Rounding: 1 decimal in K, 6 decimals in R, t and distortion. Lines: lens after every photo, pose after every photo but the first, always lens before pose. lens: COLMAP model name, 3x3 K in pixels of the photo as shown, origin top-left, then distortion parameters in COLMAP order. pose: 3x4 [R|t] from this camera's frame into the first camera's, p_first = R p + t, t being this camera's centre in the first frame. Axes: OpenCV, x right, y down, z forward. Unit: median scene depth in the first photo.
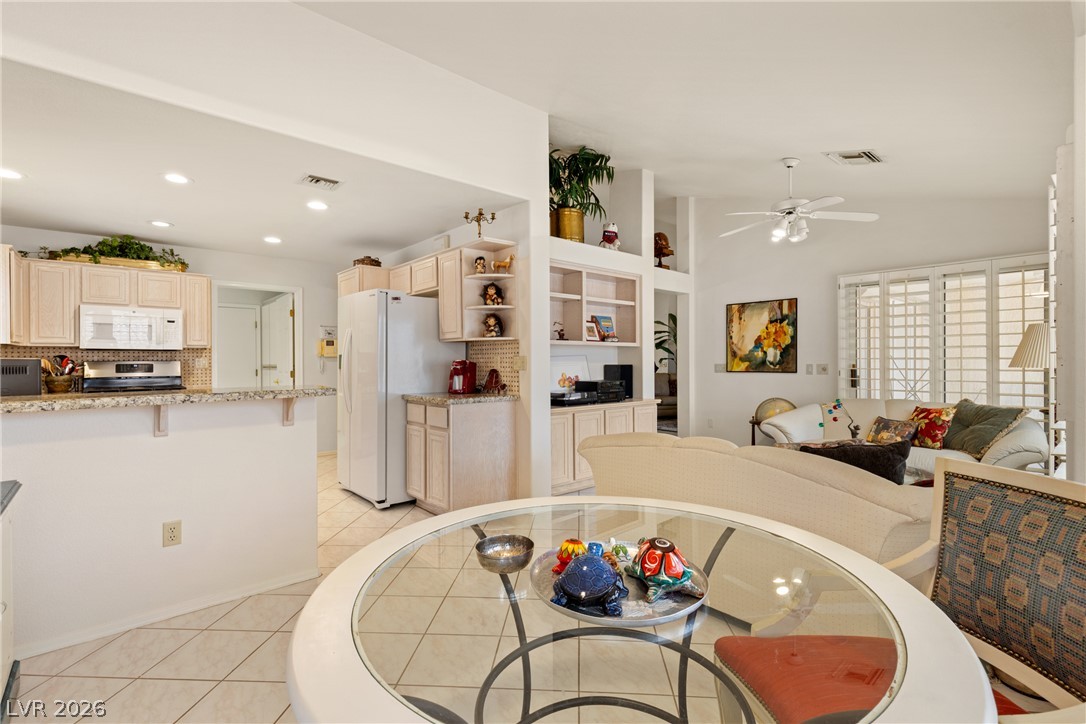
lens RADIAL K [[490.4, 0, 543.5], [0, 490.4, 360.3], [0, 0, 1]] dist [0.003394, -0.003223]
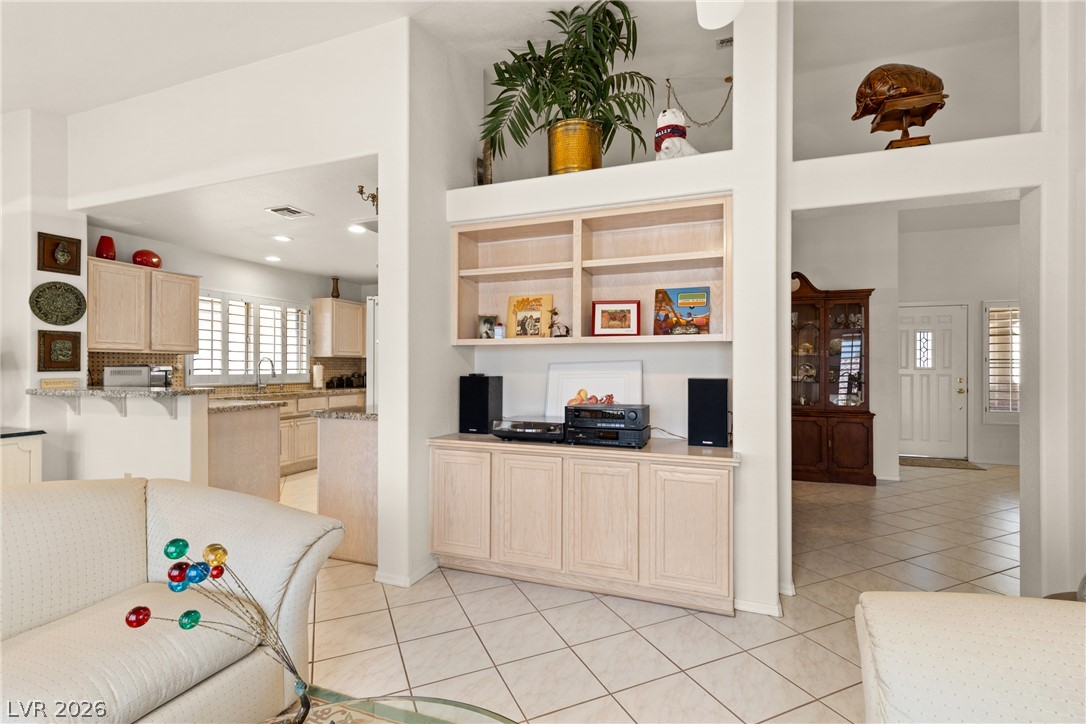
lens RADIAL K [[490.4, 0, 560.4], [0, 490.4, 366.9], [0, 0, 1]] dist [0.003394, -0.003223]
pose [[0.472330, 0.004251, -0.881412, 0.500245], [-0.005551, 0.999983, 0.001848, -0.004410], [0.881404, 0.004020, 0.472345, 0.592661]]
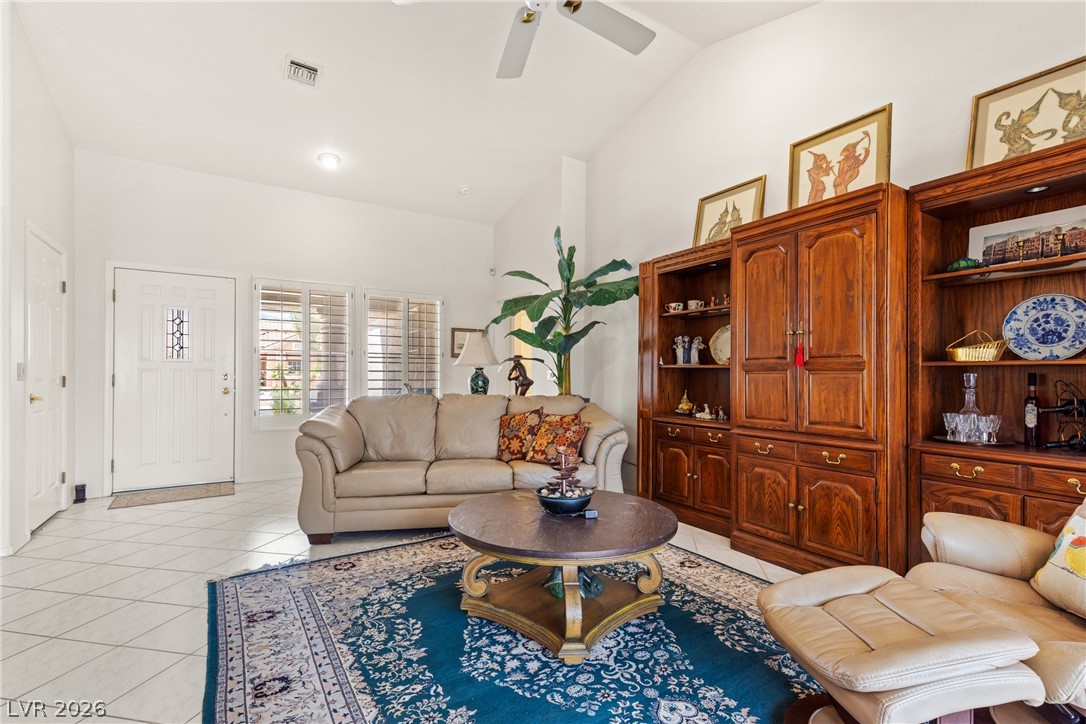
lens RADIAL K [[490.4, 0, 540.6], [0, 490.4, 369.2], [0, 0, 1]] dist [0.003394, -0.003223]
pose [[0.987405, 0.002378, -0.158194, 0.615714], [-0.004147, 0.999933, -0.010853, 0.018168], [0.158158, 0.011372, 0.987348, 1.195804]]
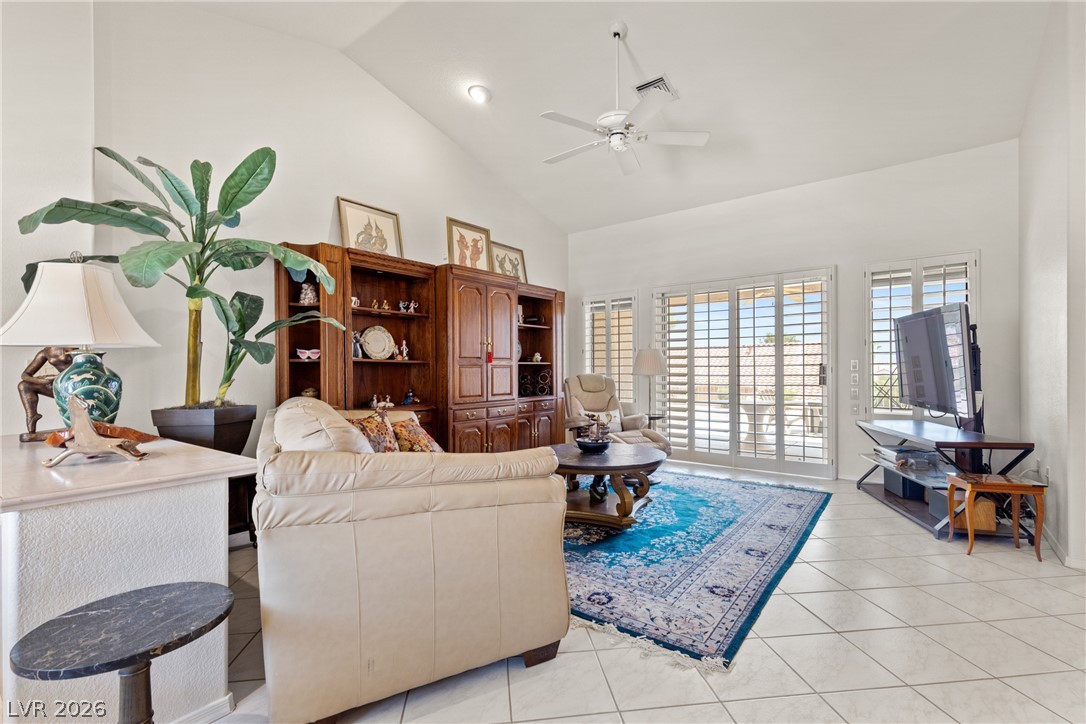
lens RADIAL K [[490.4, 0, 551.9], [0, 490.4, 365.8], [0, 0, 1]] dist [0.003394, -0.003223]
pose [[-0.189083, 0.010618, 0.981904, -0.030730], [0.003894, 0.999942, -0.010063, 0.021922], [-0.981953, 0.001921, -0.189113, 1.751881]]
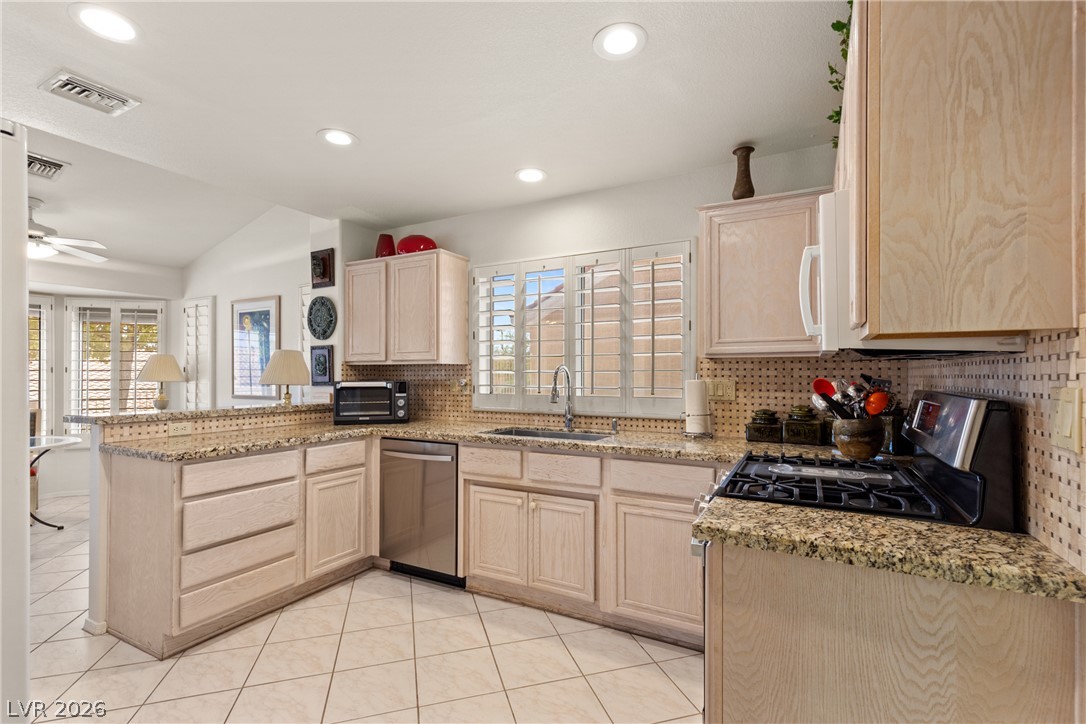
lens RADIAL K [[490.4, 0, 554.5], [0, 490.4, 373.2], [0, 0, 1]] dist [0.003394, -0.003223]
pose [[-0.936242, 0.006866, -0.351289, -0.460239], [0.007166, 0.999974, 0.000448, -0.009102], [0.351283, -0.002098, -0.936267, 1.032523]]
